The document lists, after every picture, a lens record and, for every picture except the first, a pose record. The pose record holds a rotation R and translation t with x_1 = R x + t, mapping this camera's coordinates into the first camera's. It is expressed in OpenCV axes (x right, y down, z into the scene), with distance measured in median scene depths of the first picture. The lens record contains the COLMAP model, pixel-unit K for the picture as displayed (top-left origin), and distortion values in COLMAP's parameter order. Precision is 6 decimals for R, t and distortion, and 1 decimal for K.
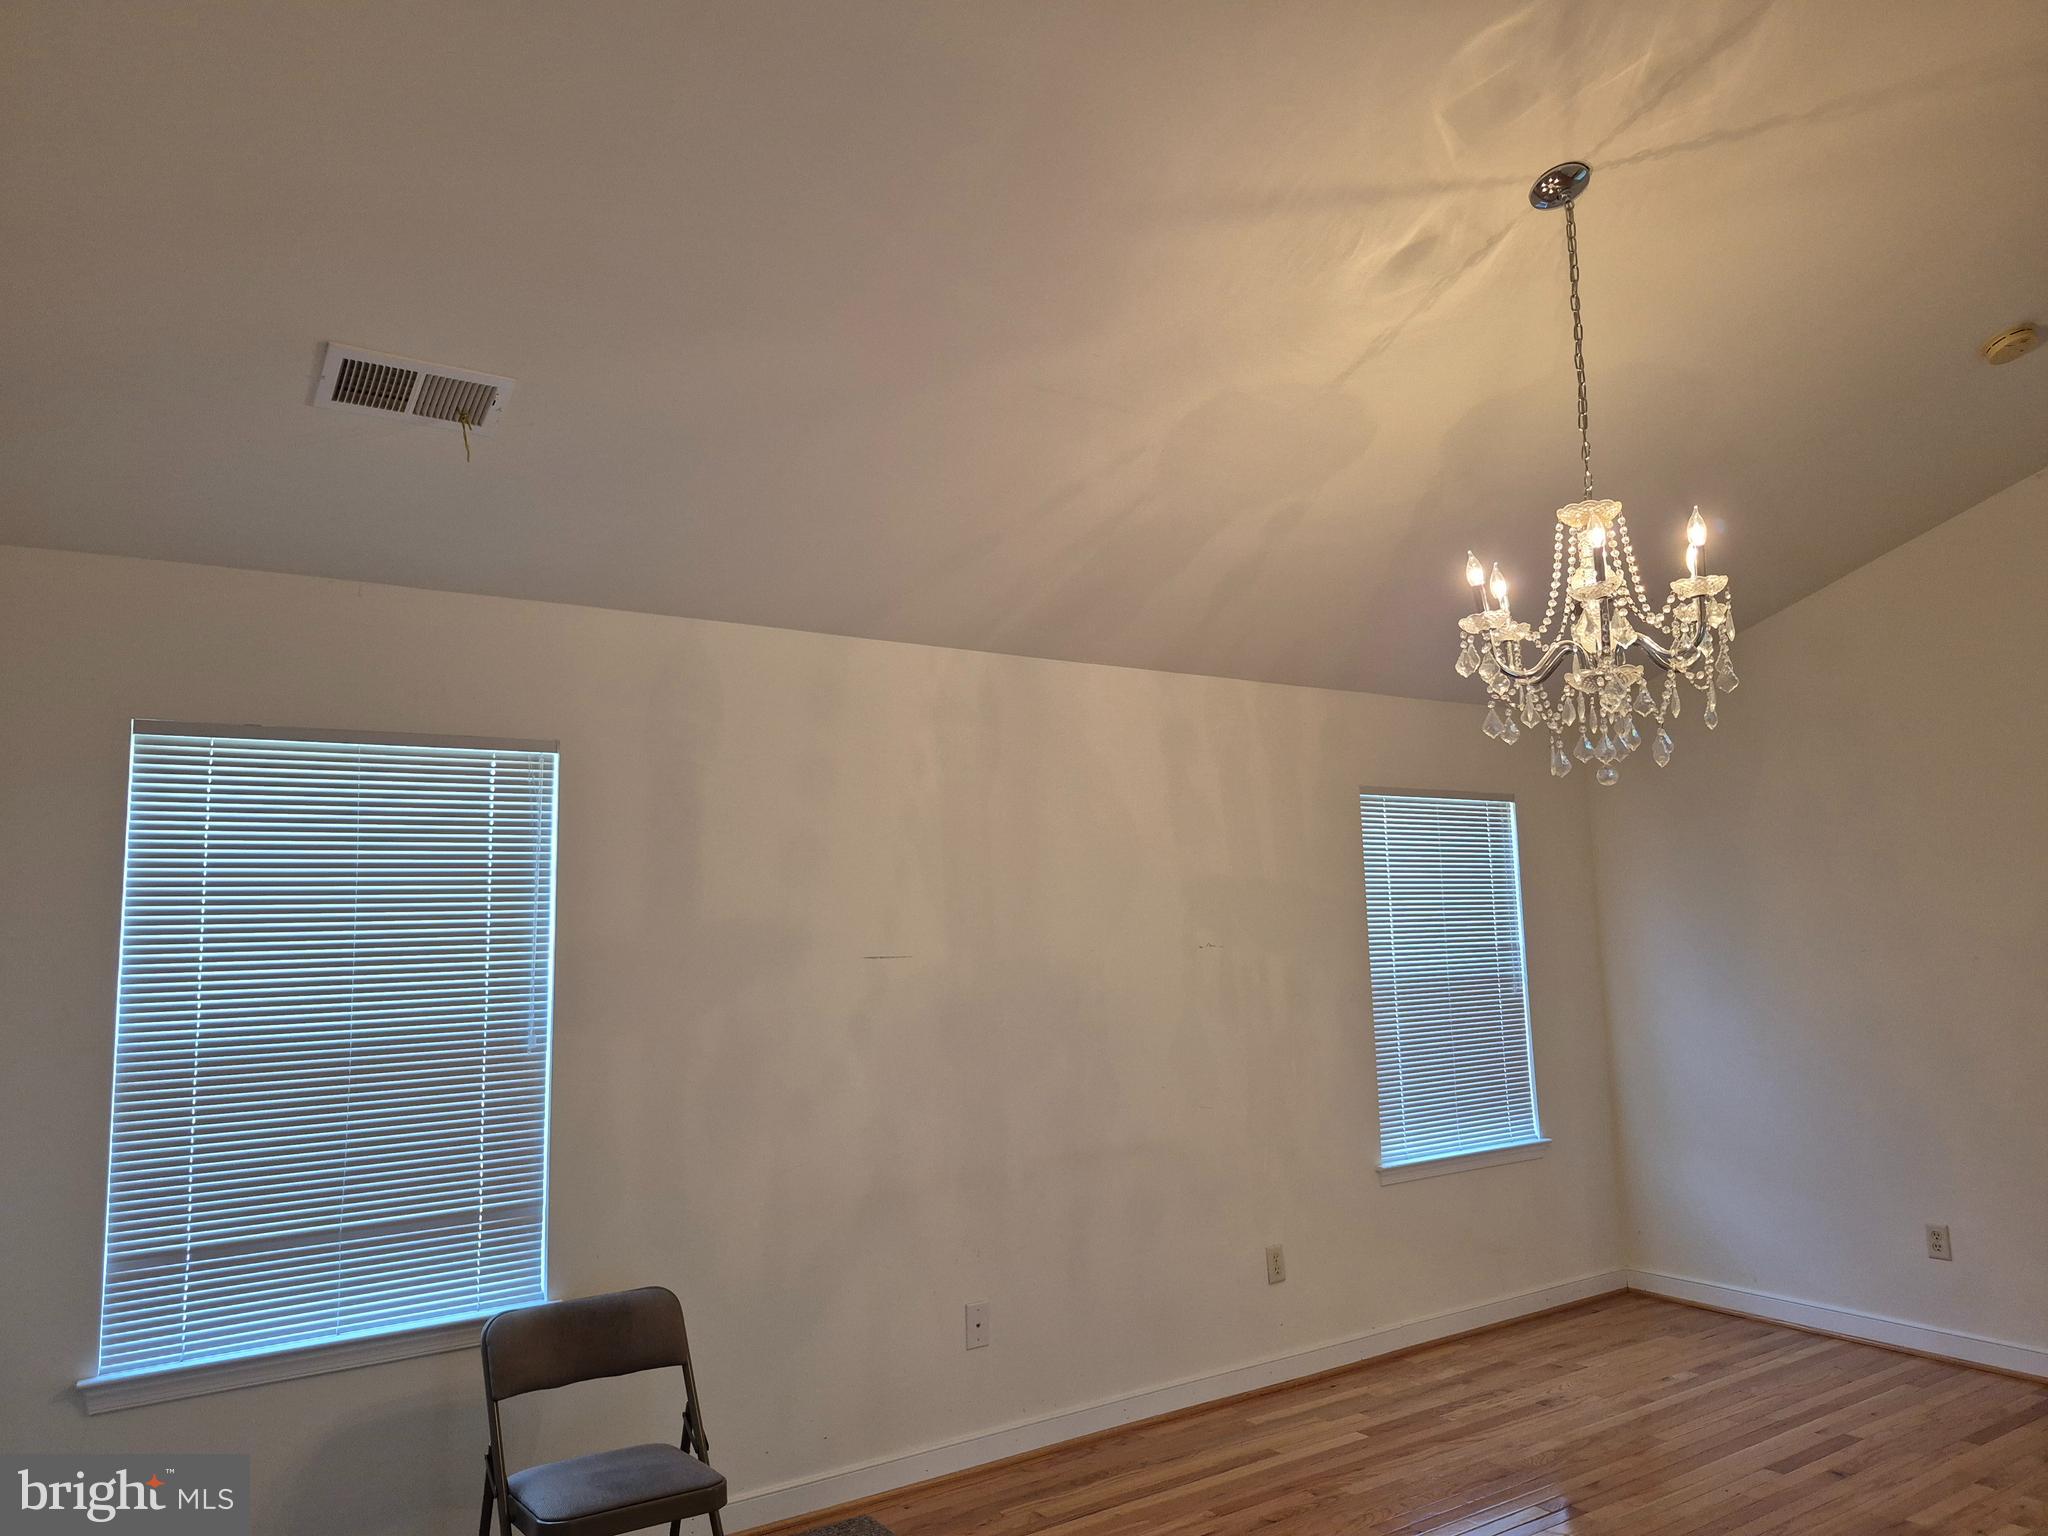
lens RADIAL K [[1442.7, 0, 955.6], [0, 1442.7, 732.7], [0, 0, 1]] dist [0.021796, -0.028973]
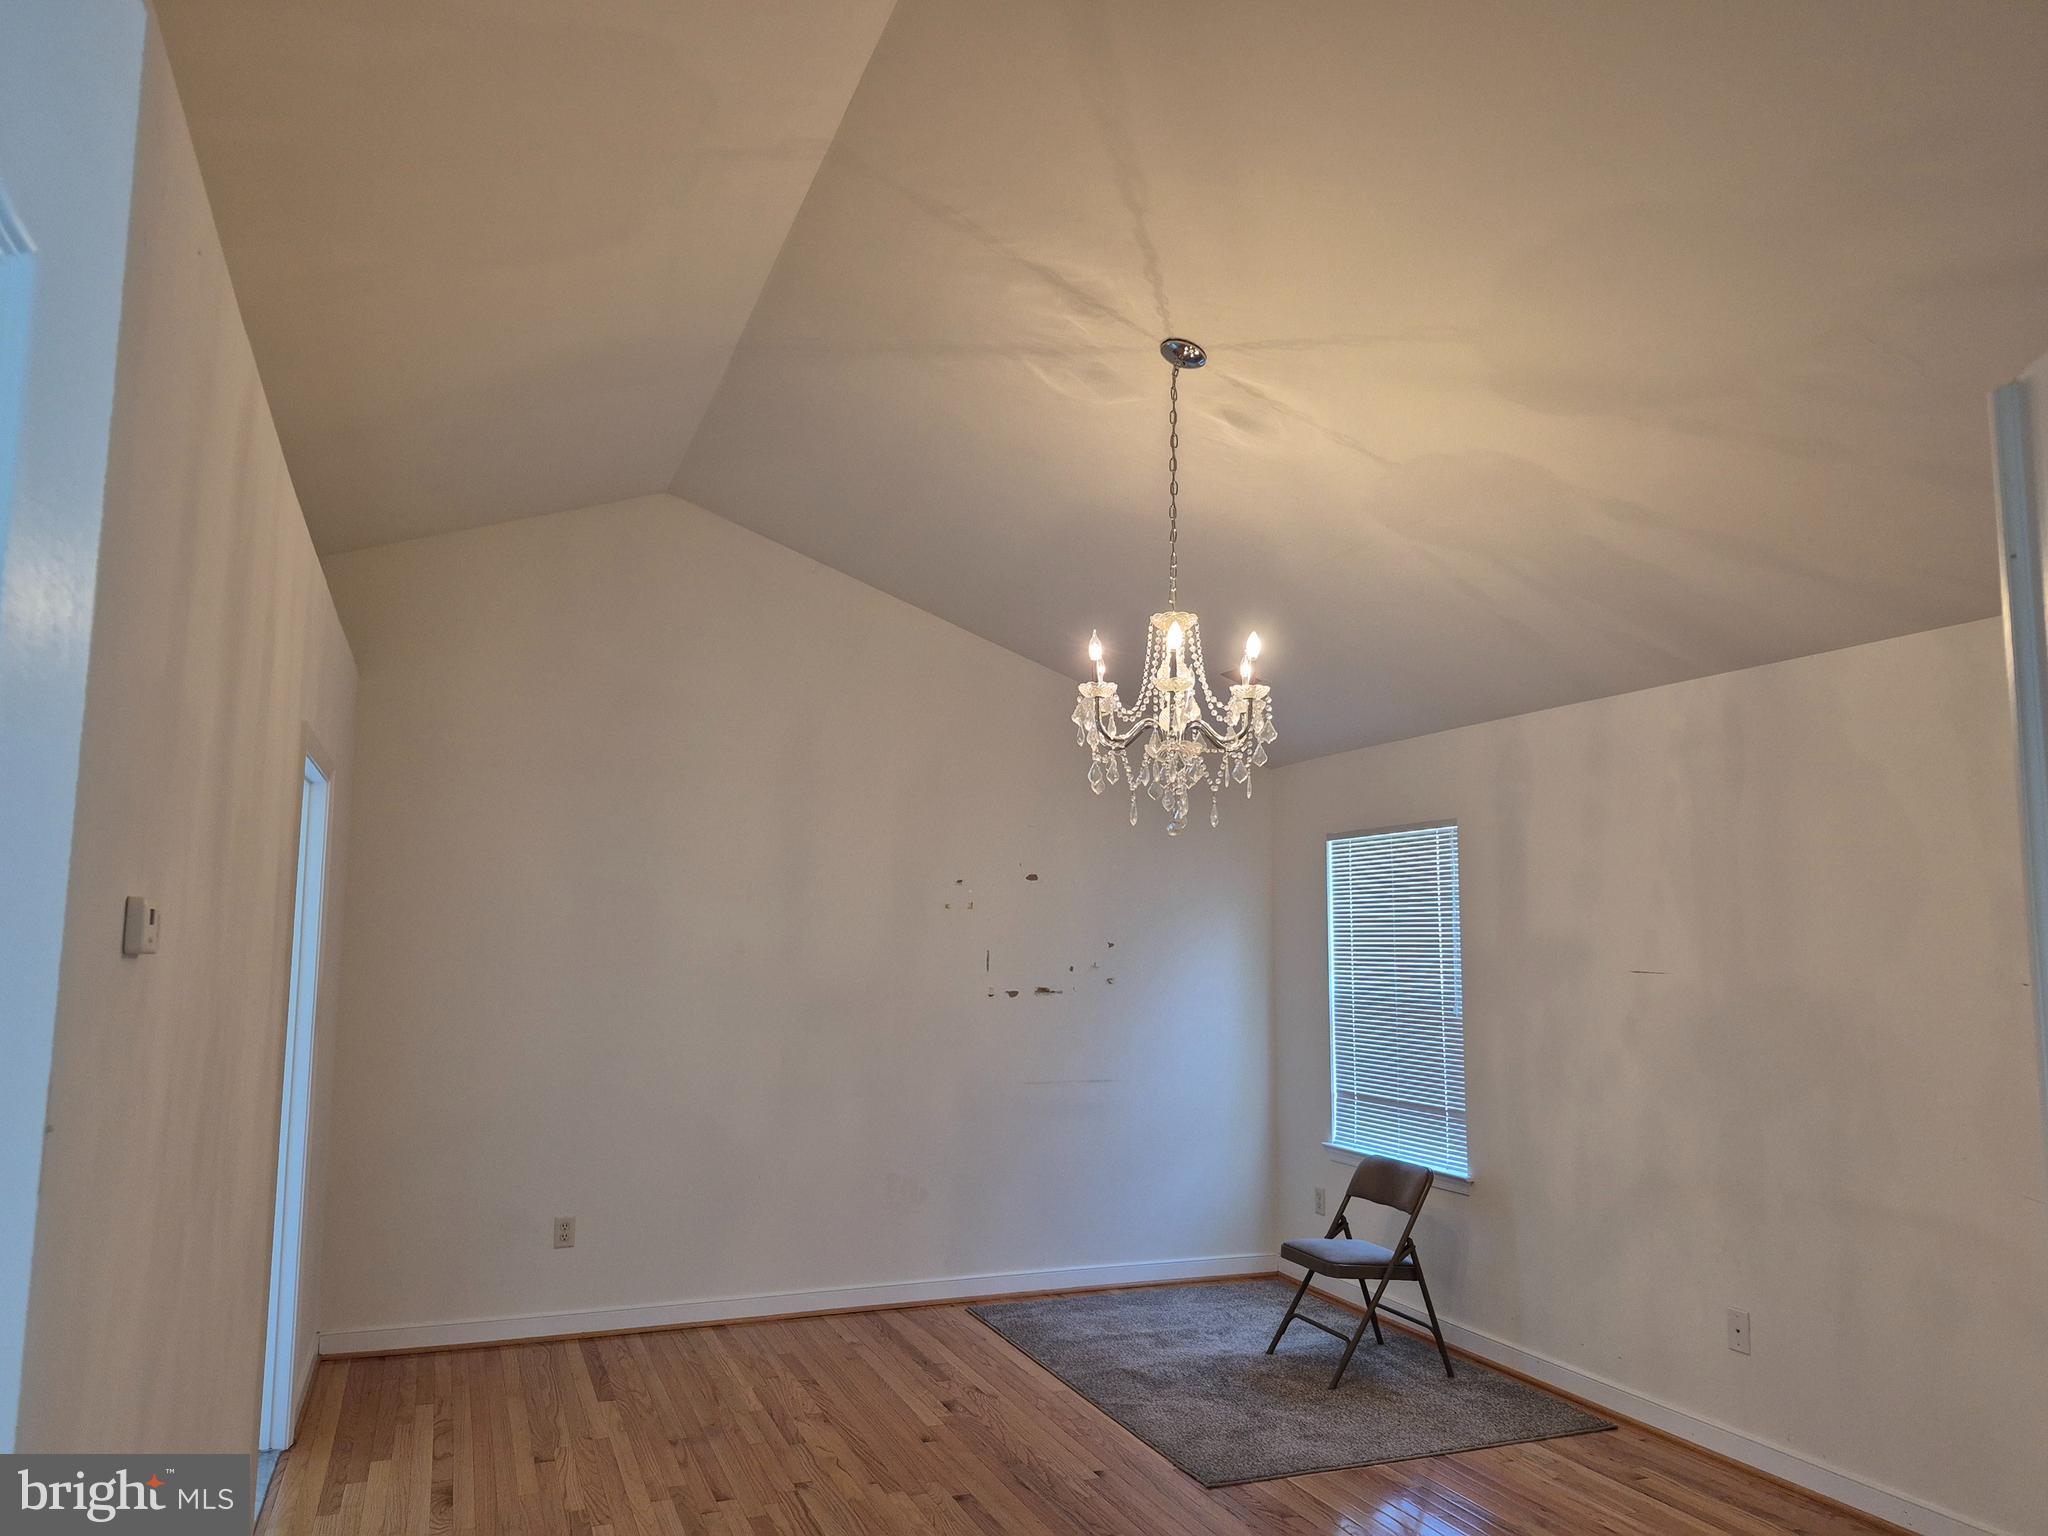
lens RADIAL K [[1442.7, 0, 1020.4], [0, 1442.7, 767.8], [0, 0, 1]] dist [0.021796, -0.028973]
pose [[-0.230867, -0.094522, -0.968383, 1.316978], [0.128612, 0.983572, -0.126666, 0.087626], [0.964448, -0.153789, -0.214918, 0.883269]]
